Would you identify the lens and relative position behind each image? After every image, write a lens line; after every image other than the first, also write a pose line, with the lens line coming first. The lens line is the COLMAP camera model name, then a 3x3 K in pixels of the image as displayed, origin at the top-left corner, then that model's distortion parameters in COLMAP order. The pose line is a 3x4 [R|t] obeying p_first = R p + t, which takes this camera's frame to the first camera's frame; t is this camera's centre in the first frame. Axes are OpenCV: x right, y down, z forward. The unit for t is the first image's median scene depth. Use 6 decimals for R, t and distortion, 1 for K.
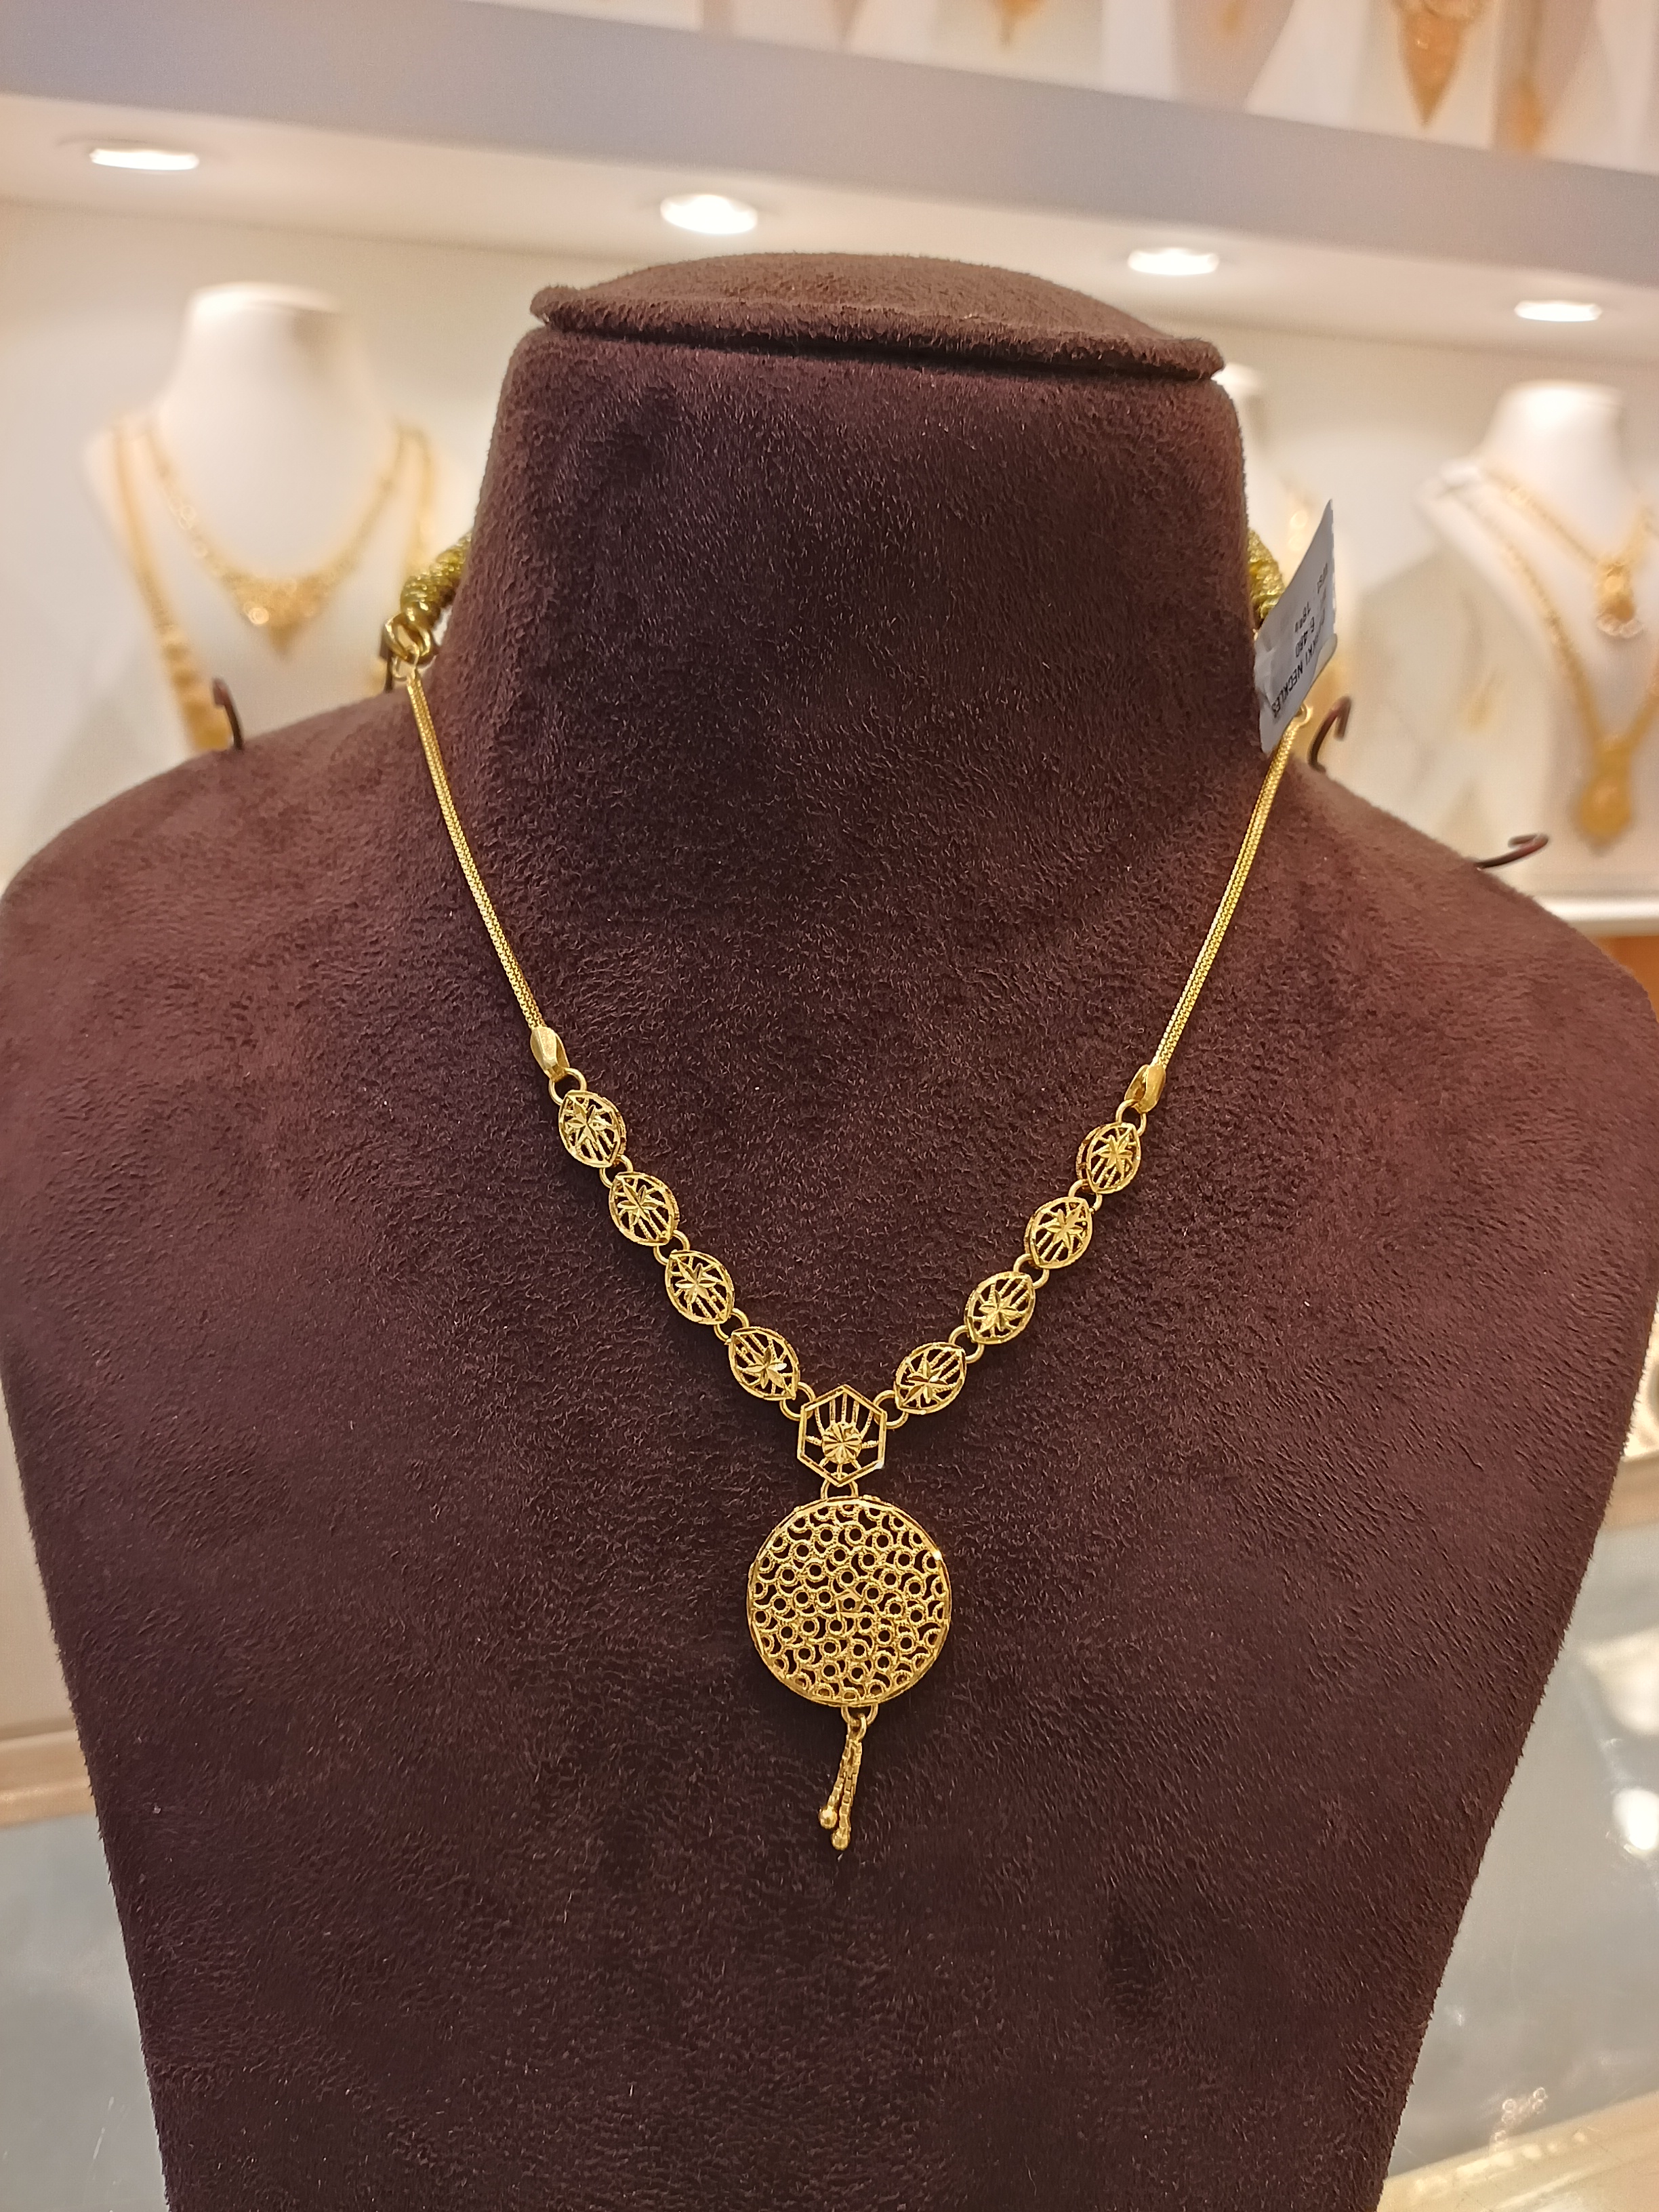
lens RADIAL K [[1798.4, 0, 863.1], [0, 1798.4, 1070.4], [0, 0, 1]] dist [-0.023614, -0.054691]
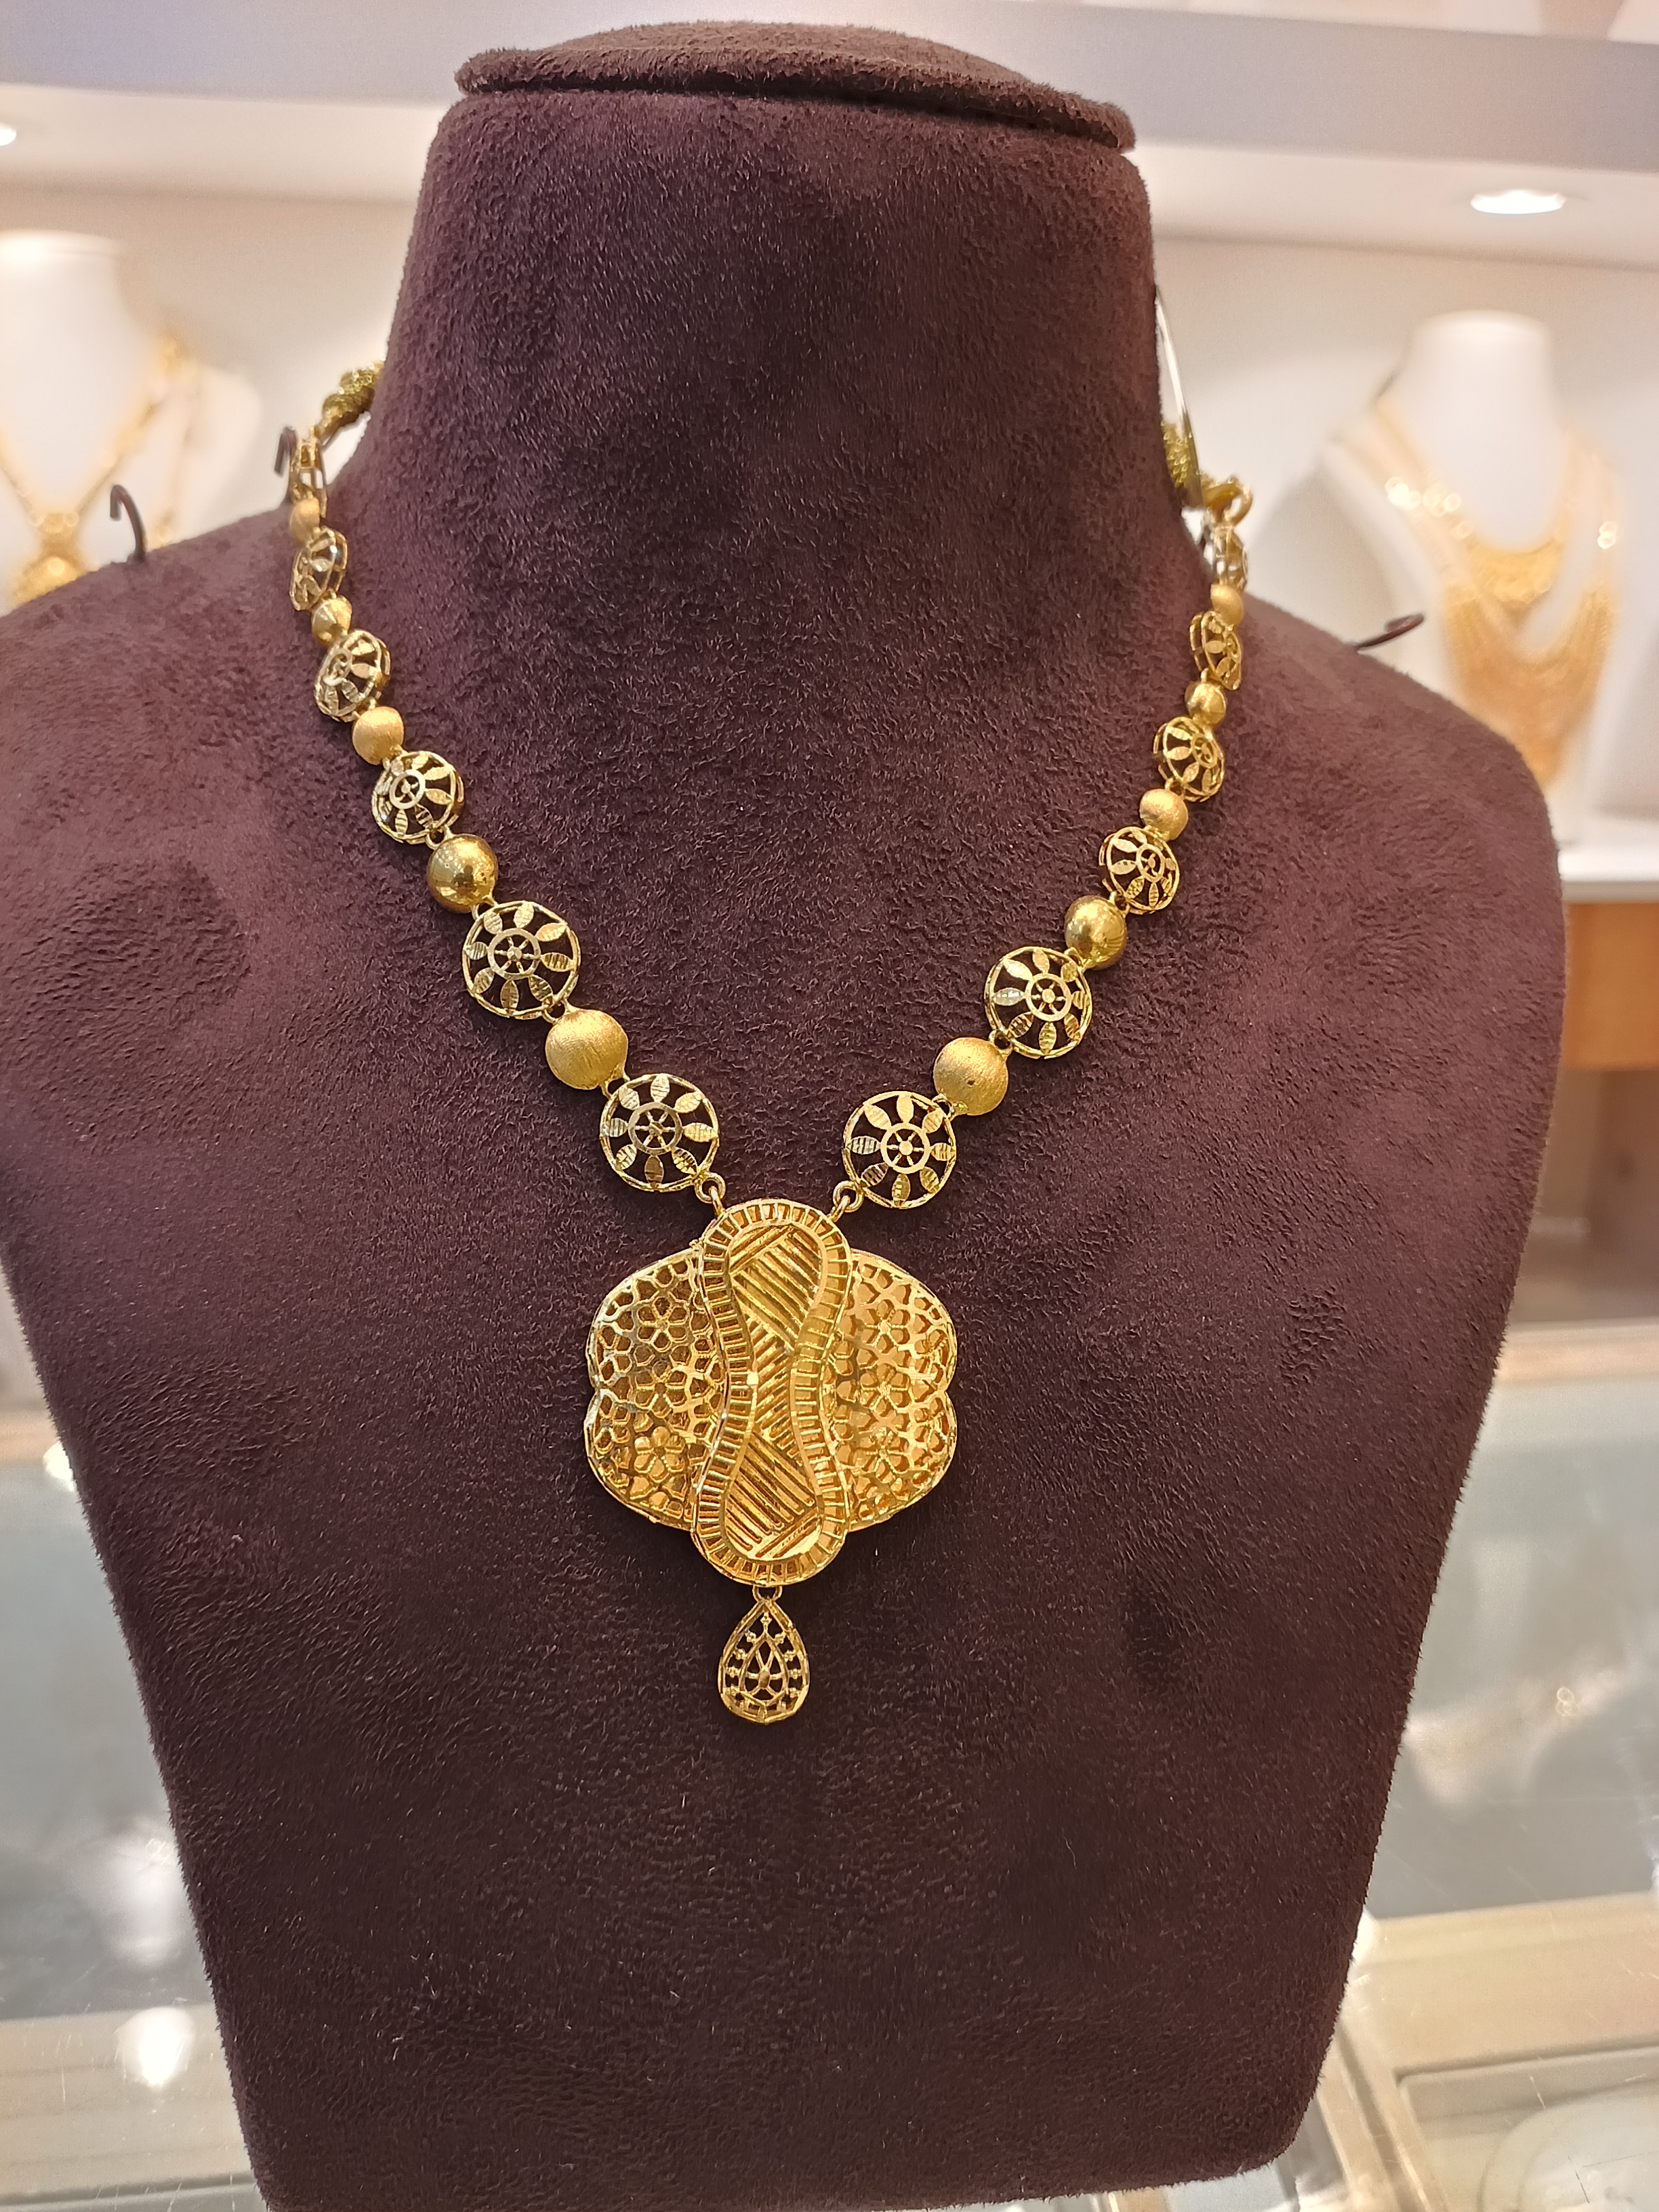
lens RADIAL K [[1798.4, 0, 836.0], [0, 1798.4, 1111.5], [0, 0, 1]] dist [-0.023614, -0.054691]
pose [[0.990895, -0.054842, 0.122962, -0.147188], [0.051348, 0.998187, 0.031414, 0.148639], [-0.124461, -0.024814, 0.991914, -0.026322]]
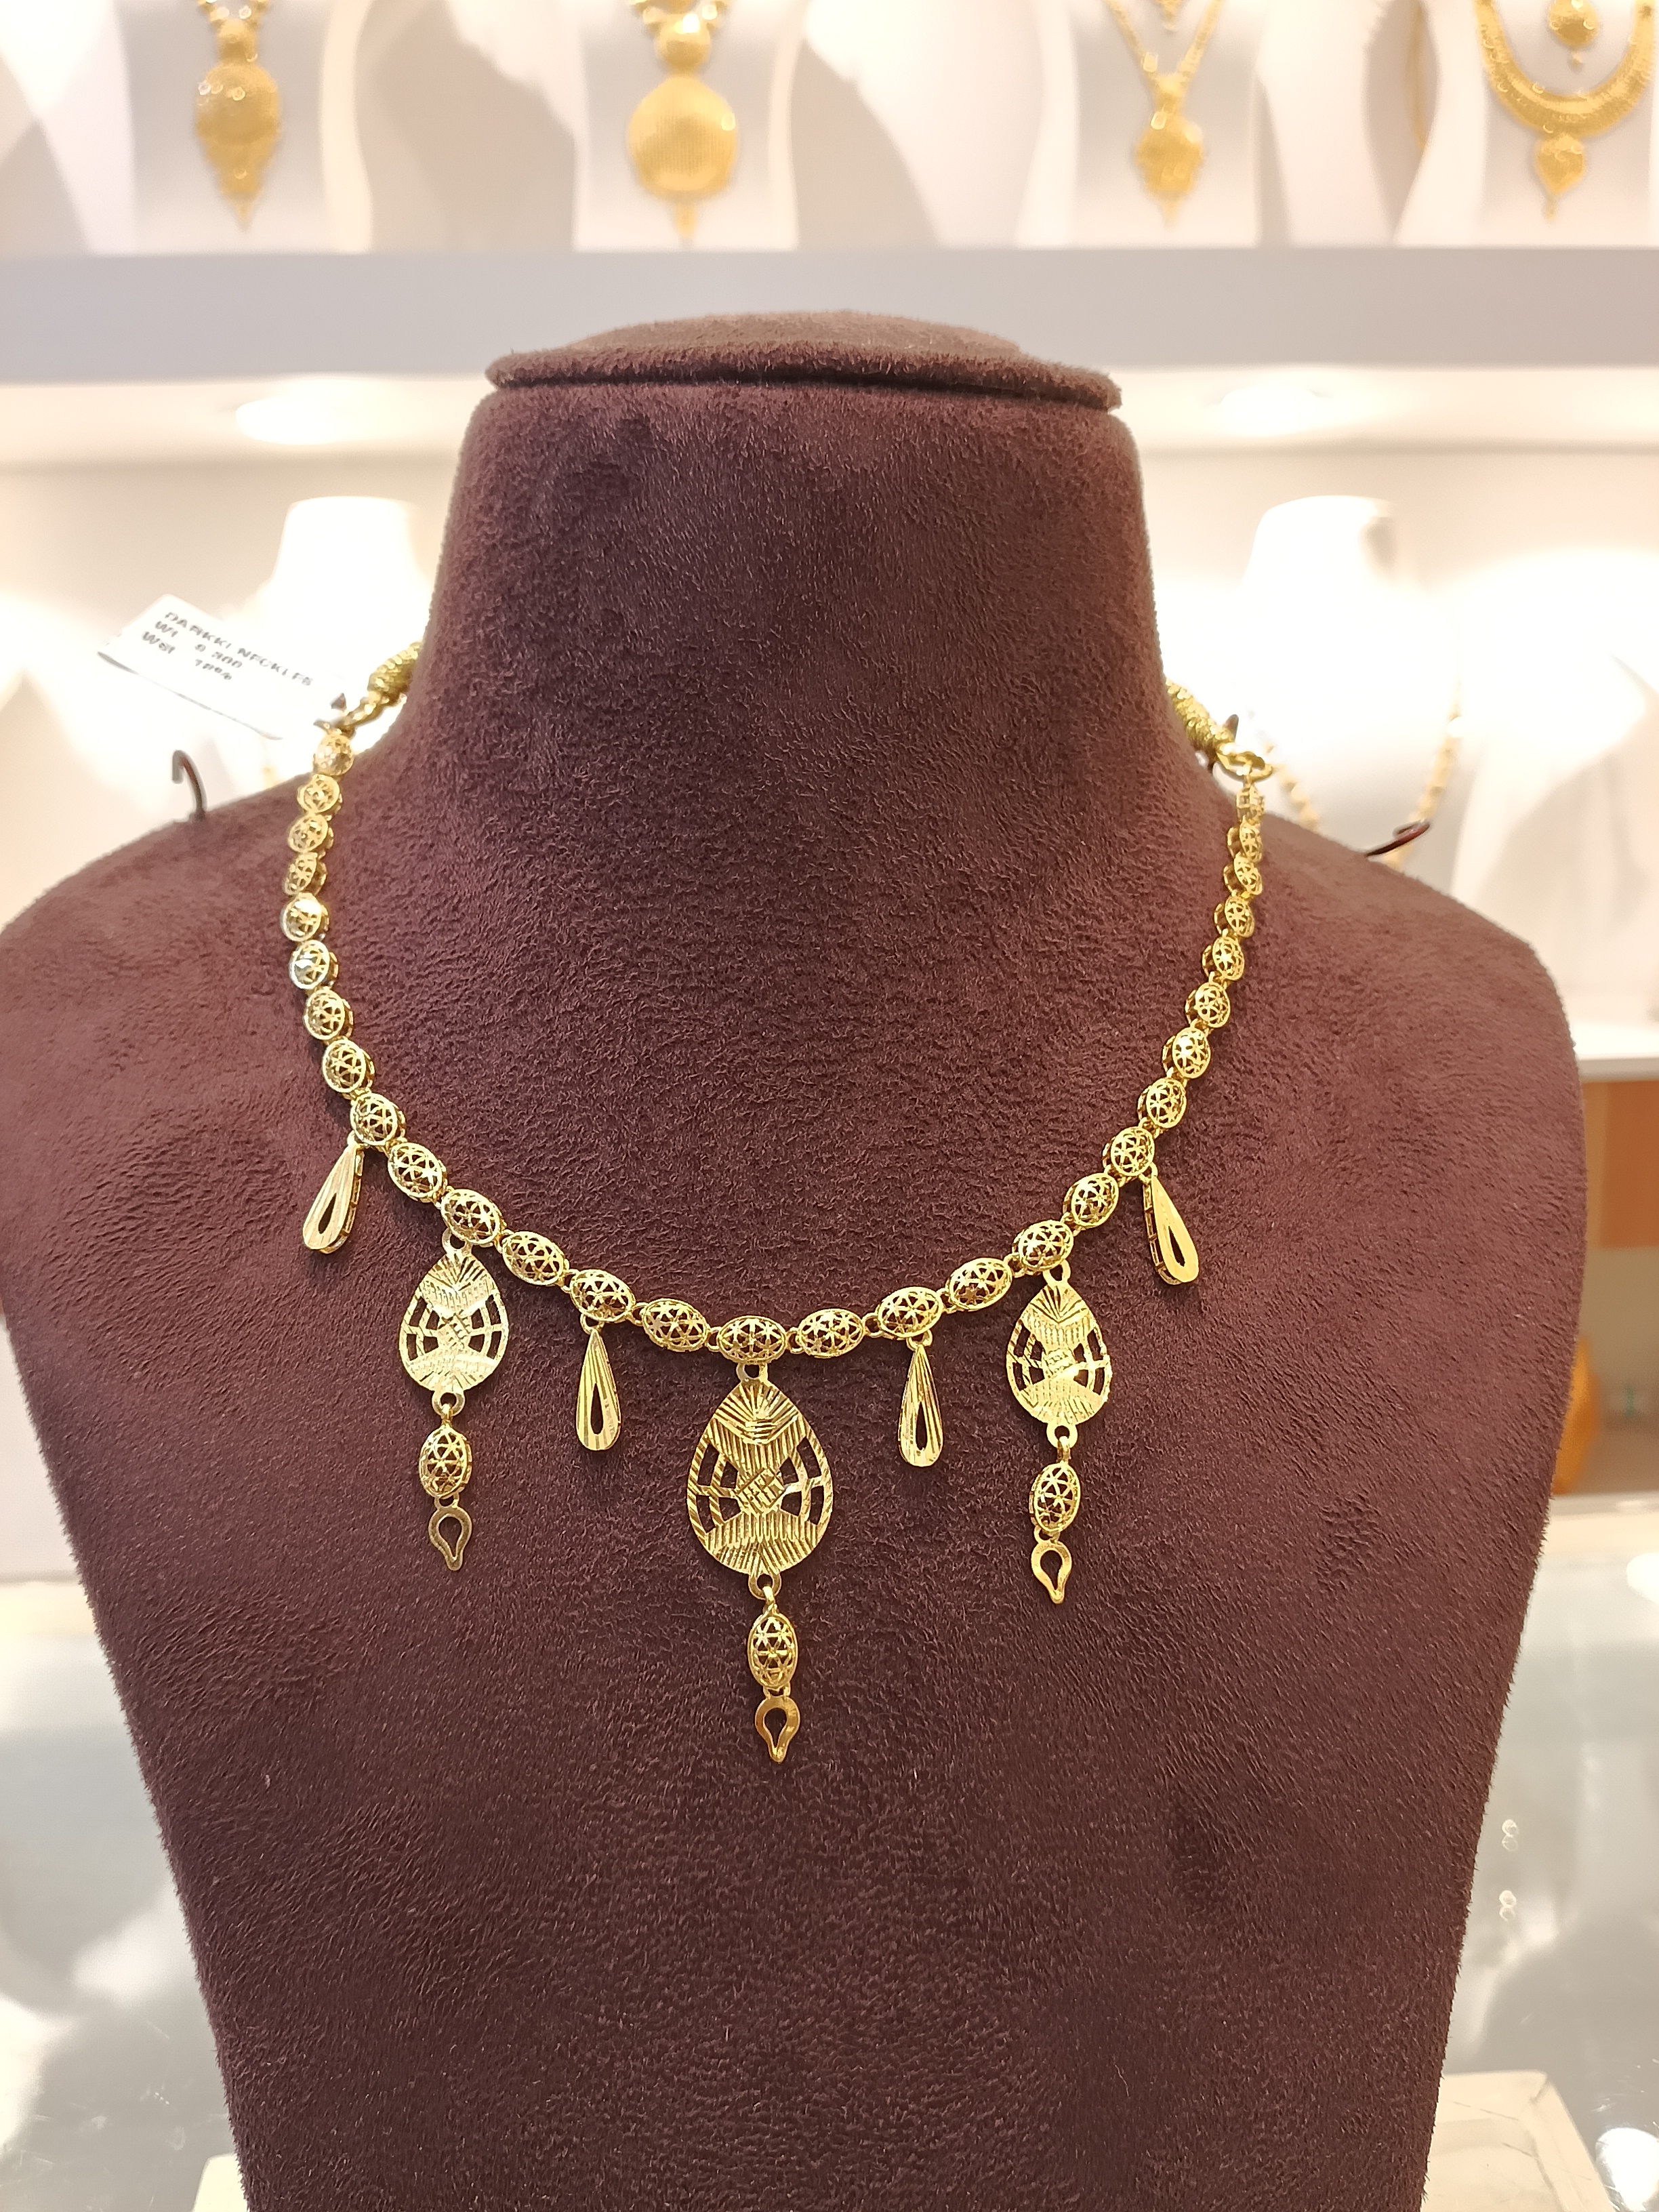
lens RADIAL K [[1798.4, 0, 840.9], [0, 1798.4, 1108.0], [0, 0, 1]] dist [-0.023614, -0.054691]
pose [[0.993098, -0.073092, 0.091726, -0.119424], [0.080477, 0.993575, -0.079579, 0.134315], [-0.085320, 0.086412, 0.992599, -0.060993]]
